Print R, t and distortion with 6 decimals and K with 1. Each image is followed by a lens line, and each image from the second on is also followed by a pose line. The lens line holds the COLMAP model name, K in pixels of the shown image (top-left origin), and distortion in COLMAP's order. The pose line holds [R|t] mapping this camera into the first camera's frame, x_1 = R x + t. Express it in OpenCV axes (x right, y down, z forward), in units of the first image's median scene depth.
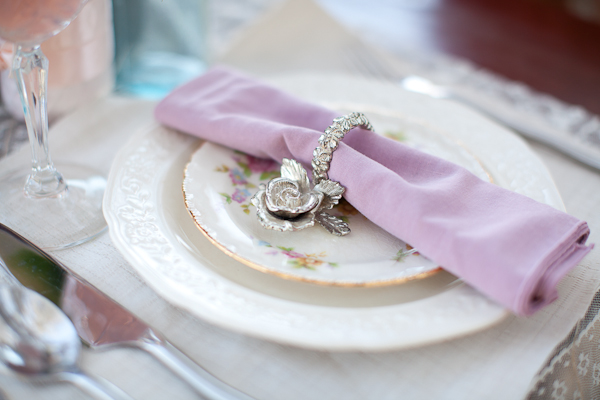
lens RADIAL K [[912.5, 0, 300.0], [0, 912.5, 200.0], [0, 0, 1]] dist [-0.186202, 0.082845]
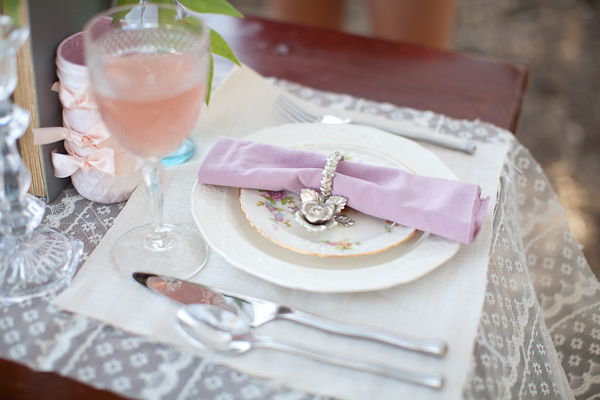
lens RADIAL K [[912.5, 0, 300.0], [0, 912.5, 200.0], [0, 0, 1]] dist [-0.186202, 0.082845]
pose [[0.918410, -0.238318, 0.315797, -0.549530], [0.223175, 0.971165, 0.083852, -0.166554], [-0.326675, -0.006533, 0.945114, -0.560078]]
